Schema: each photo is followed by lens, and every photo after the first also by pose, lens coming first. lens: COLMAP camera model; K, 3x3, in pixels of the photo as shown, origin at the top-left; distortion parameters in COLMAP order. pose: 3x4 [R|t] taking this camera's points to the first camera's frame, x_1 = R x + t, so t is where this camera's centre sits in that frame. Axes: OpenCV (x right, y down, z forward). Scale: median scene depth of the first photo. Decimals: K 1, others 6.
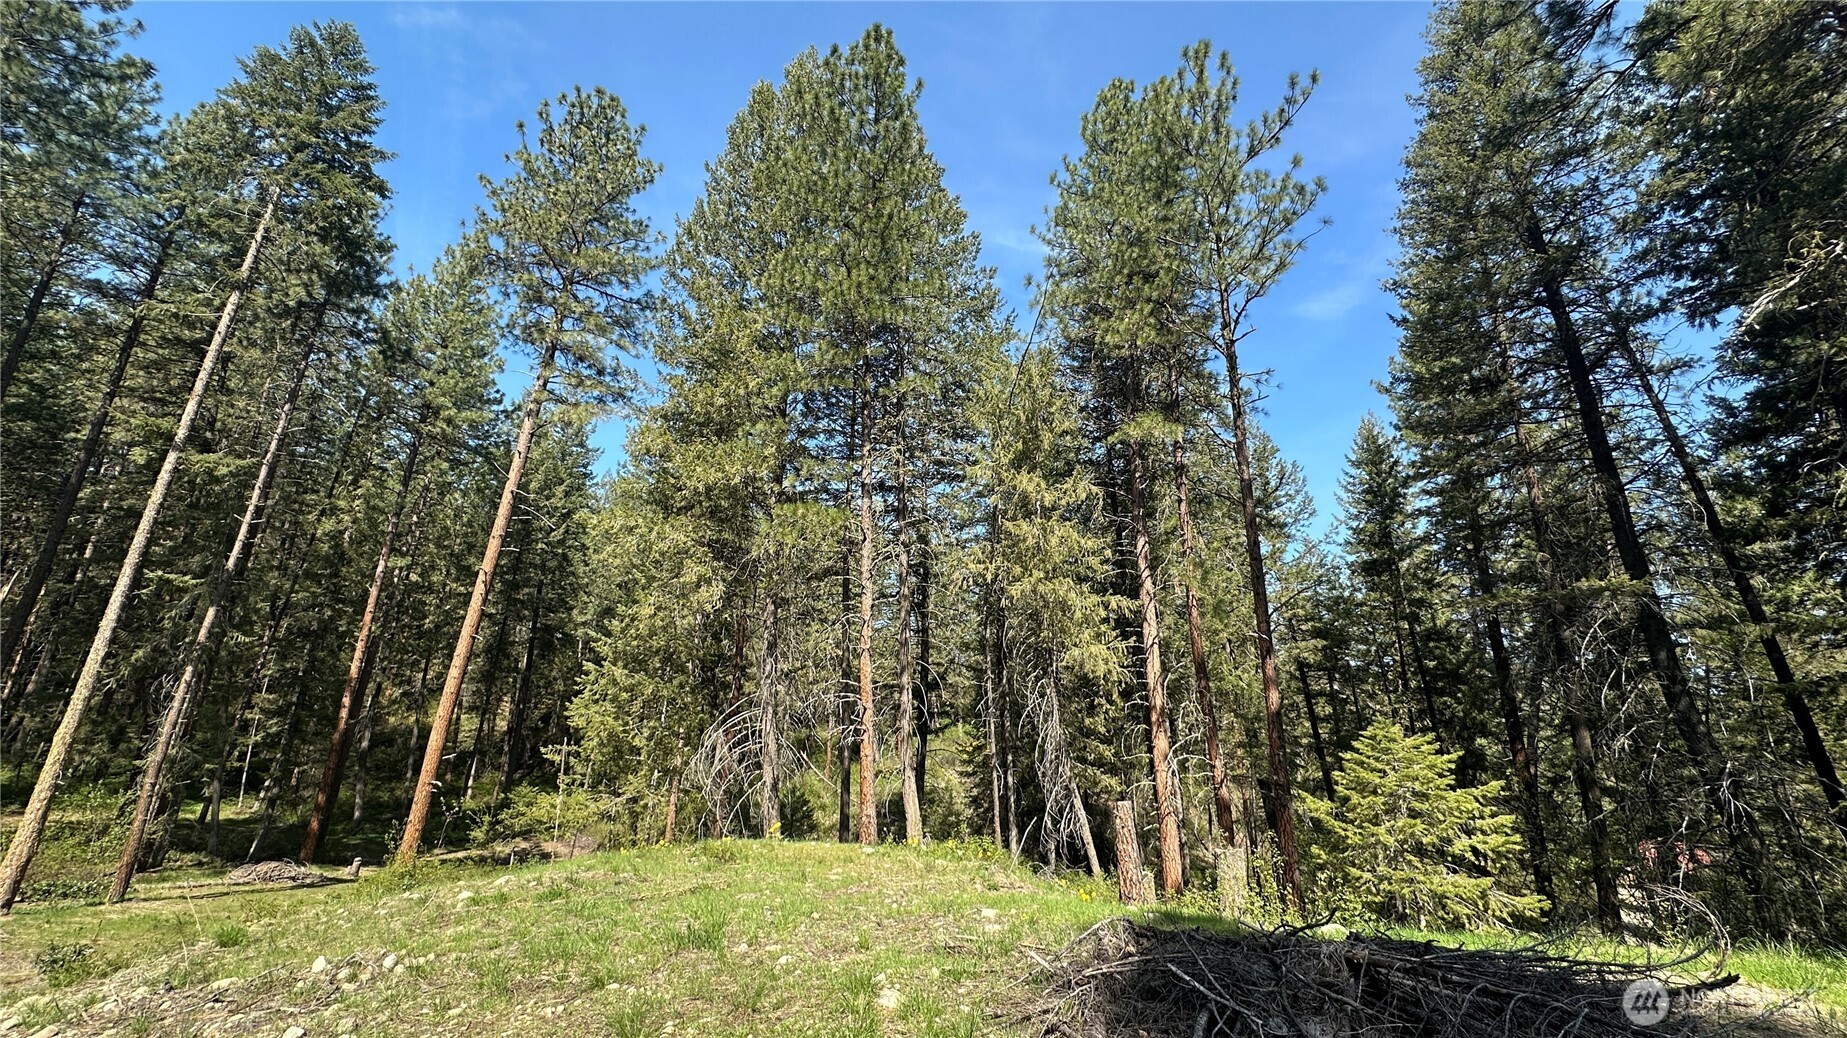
lens RADIAL K [[764.1, 0, 933.0], [0, 764.1, 516.9], [0, 0, 1]] dist [0.000465, 0.000635]
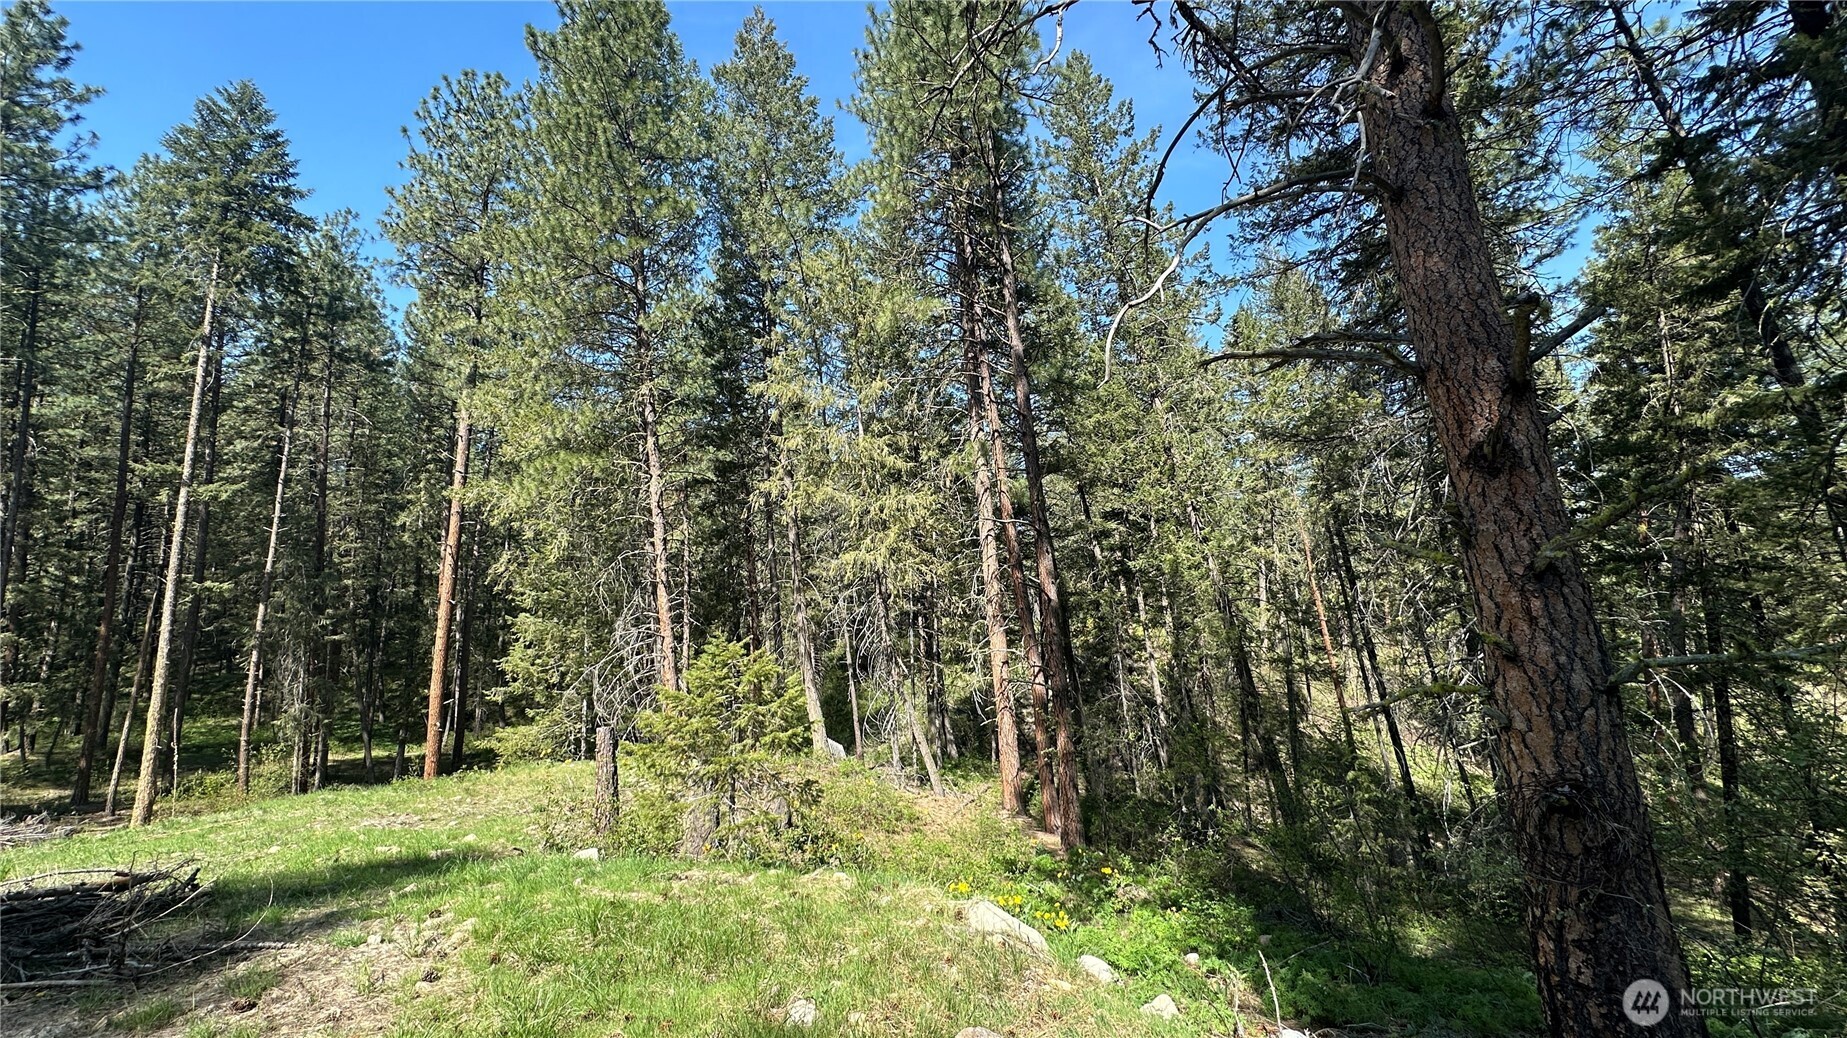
lens RADIAL K [[764.1, 0, 933.0], [0, 764.1, 516.9], [0, 0, 1]] dist [0.000465, 0.000635]
pose [[0.957042, -0.135976, -0.256087, 0.456061], [0.168948, 0.979310, 0.111397, 0.026903], [0.235641, -0.149877, 0.960214, 0.079603]]
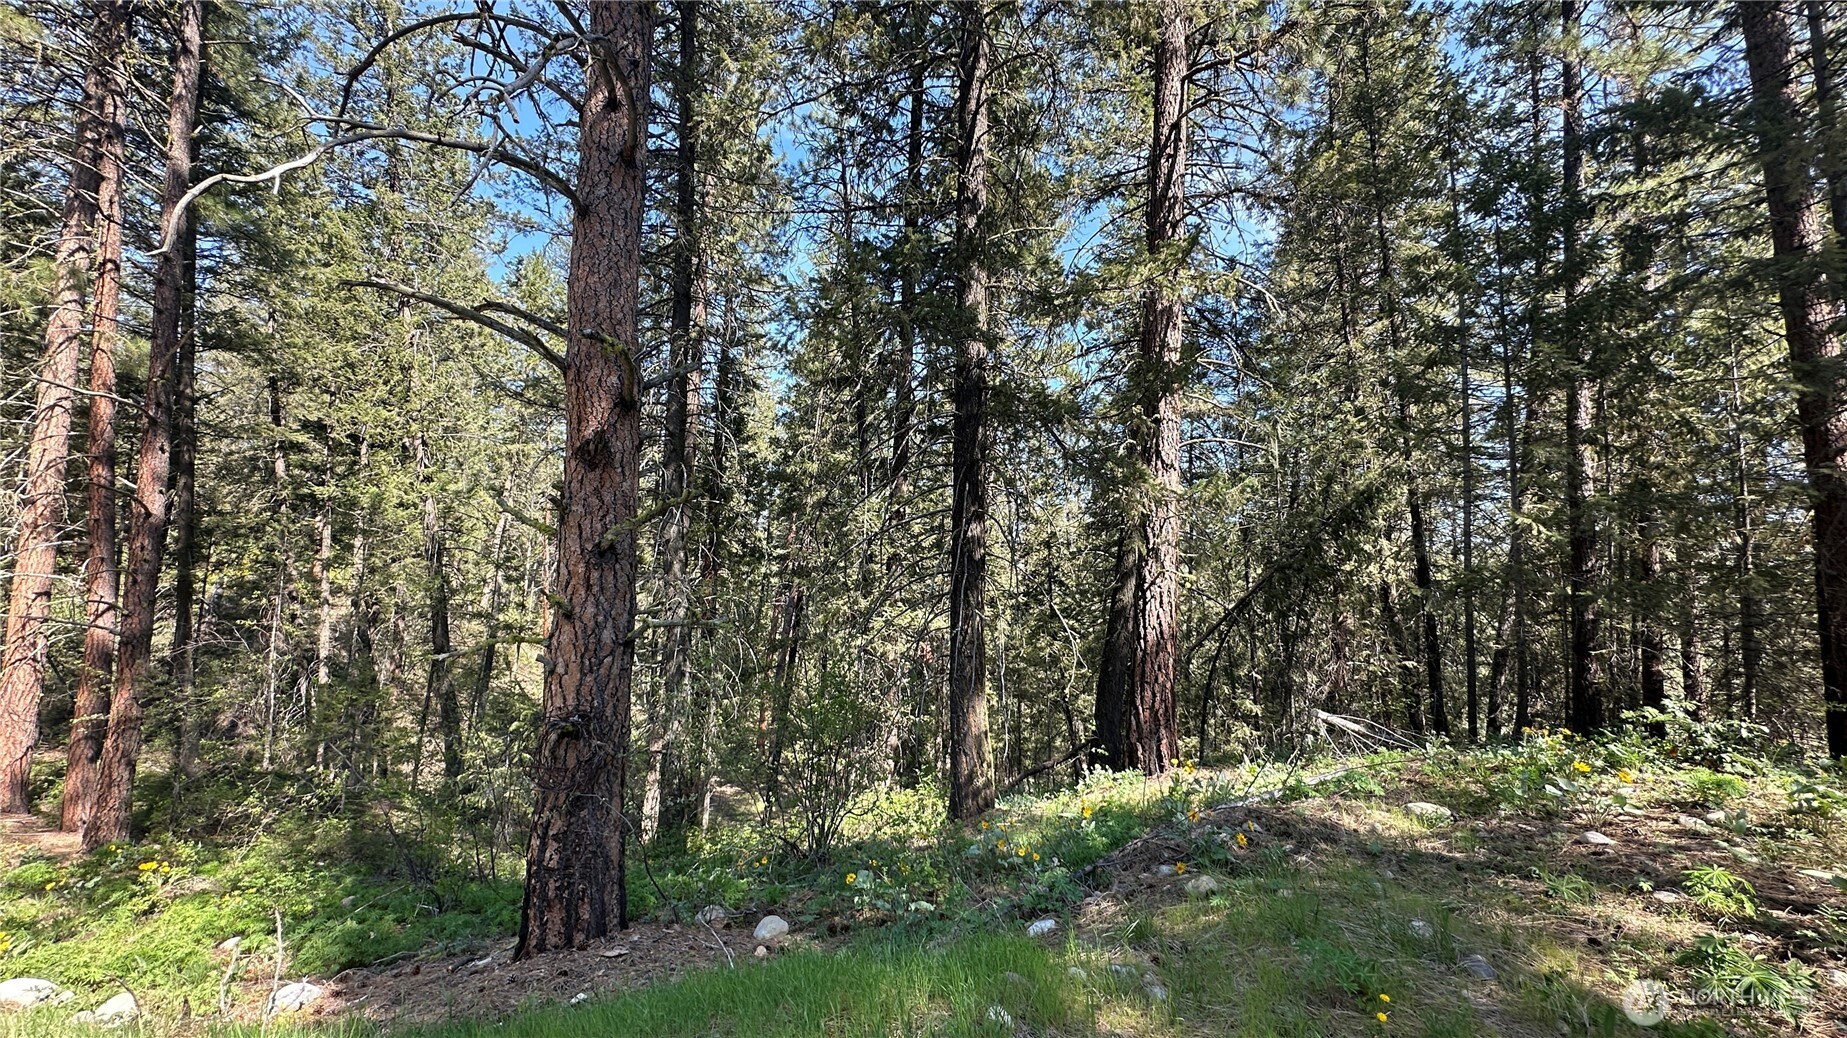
lens RADIAL K [[744.4, 0, 923.5], [0, 744.4, 519.0], [0, 0, 1]] dist [0.002233, 0.000528]
pose [[0.784698, 0.055971, 0.617346, 0.475536], [-0.189632, 0.969844, 0.153107, 0.023703], [-0.590160, -0.237211, 0.771649, 0.063838]]
